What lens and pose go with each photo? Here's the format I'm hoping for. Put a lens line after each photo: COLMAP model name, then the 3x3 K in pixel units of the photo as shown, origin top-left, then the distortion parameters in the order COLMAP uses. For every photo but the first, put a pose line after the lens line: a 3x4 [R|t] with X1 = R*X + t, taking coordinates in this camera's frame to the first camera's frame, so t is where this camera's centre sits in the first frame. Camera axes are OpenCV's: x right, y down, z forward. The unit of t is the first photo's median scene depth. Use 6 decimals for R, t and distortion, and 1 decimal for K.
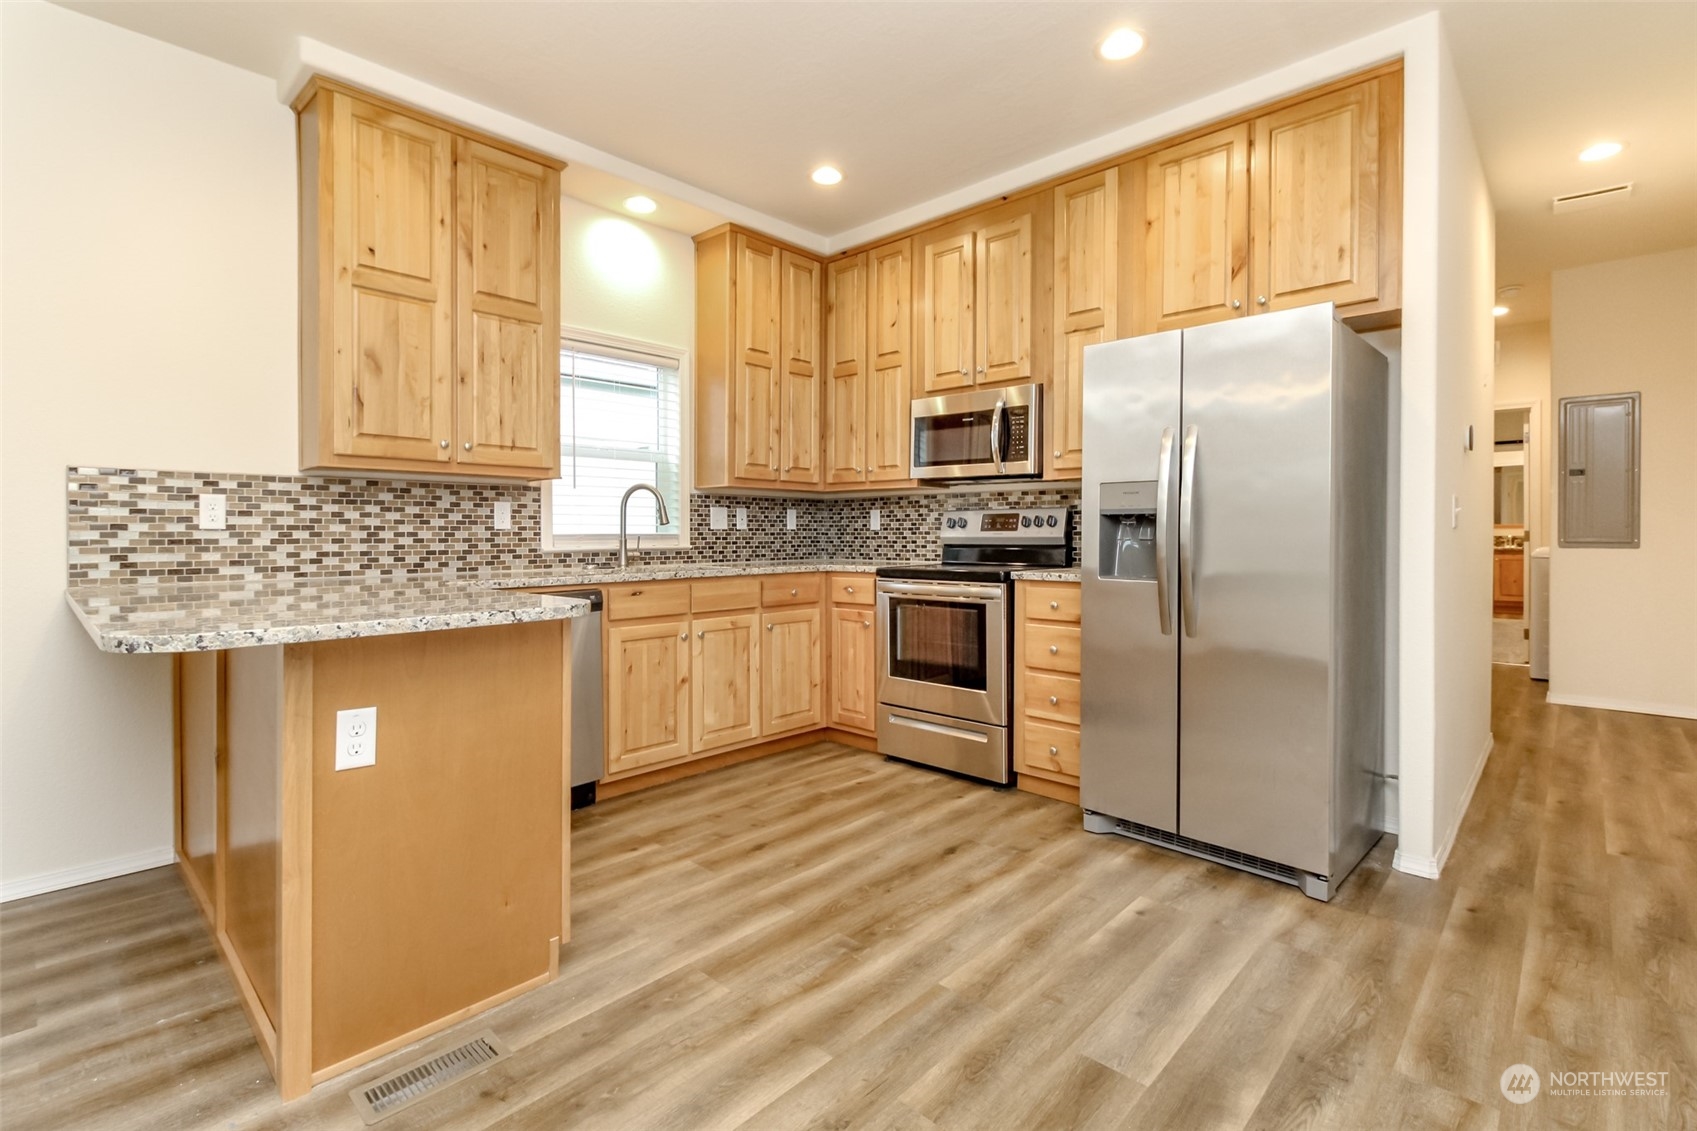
lens RADIAL K [[799.1, 0, 862.0], [0, 799.1, 542.4], [0, 0, 1]] dist [0.018457, -0.008320]
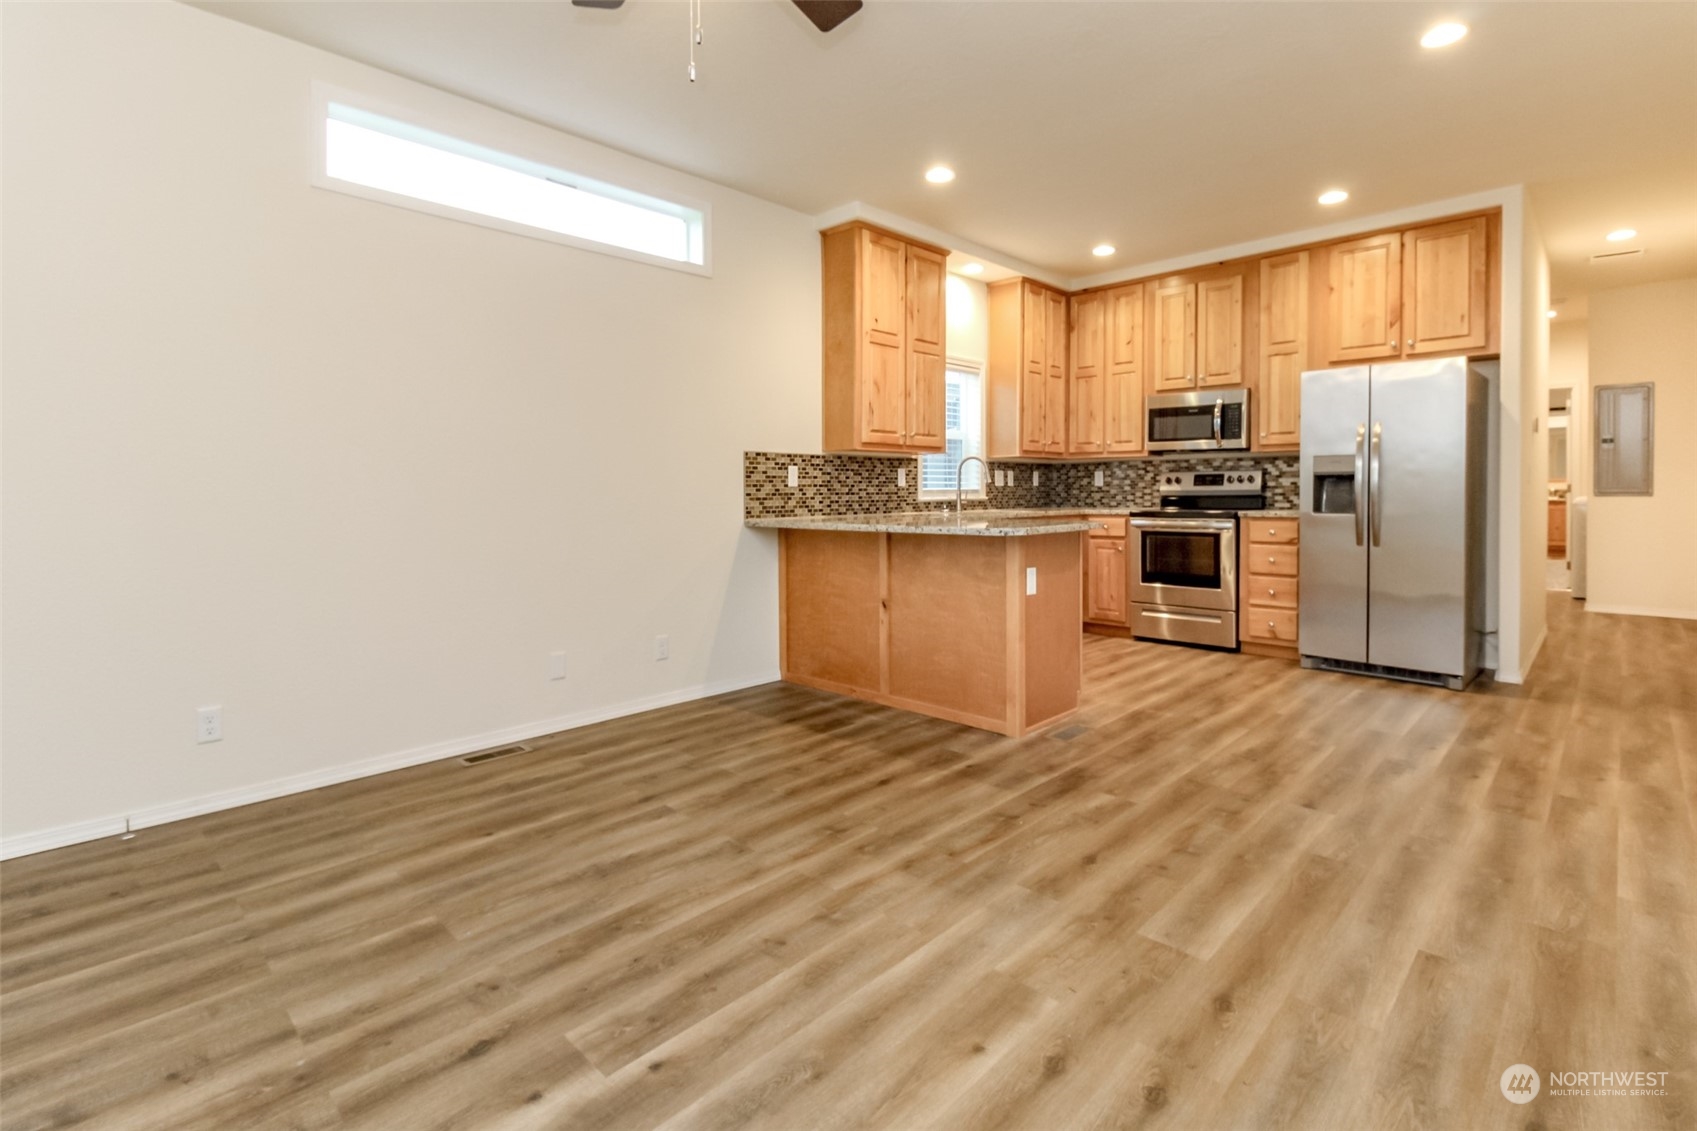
lens RADIAL K [[799.1, 0, 886.5], [0, 799.1, 508.8], [0, 0, 1]] dist [0.018457, -0.008320]
pose [[0.999949, -0.004620, -0.009013, -0.479254], [0.004716, 0.999932, 0.010706, 0.010640], [0.008963, -0.010748, 0.999902, -0.559928]]
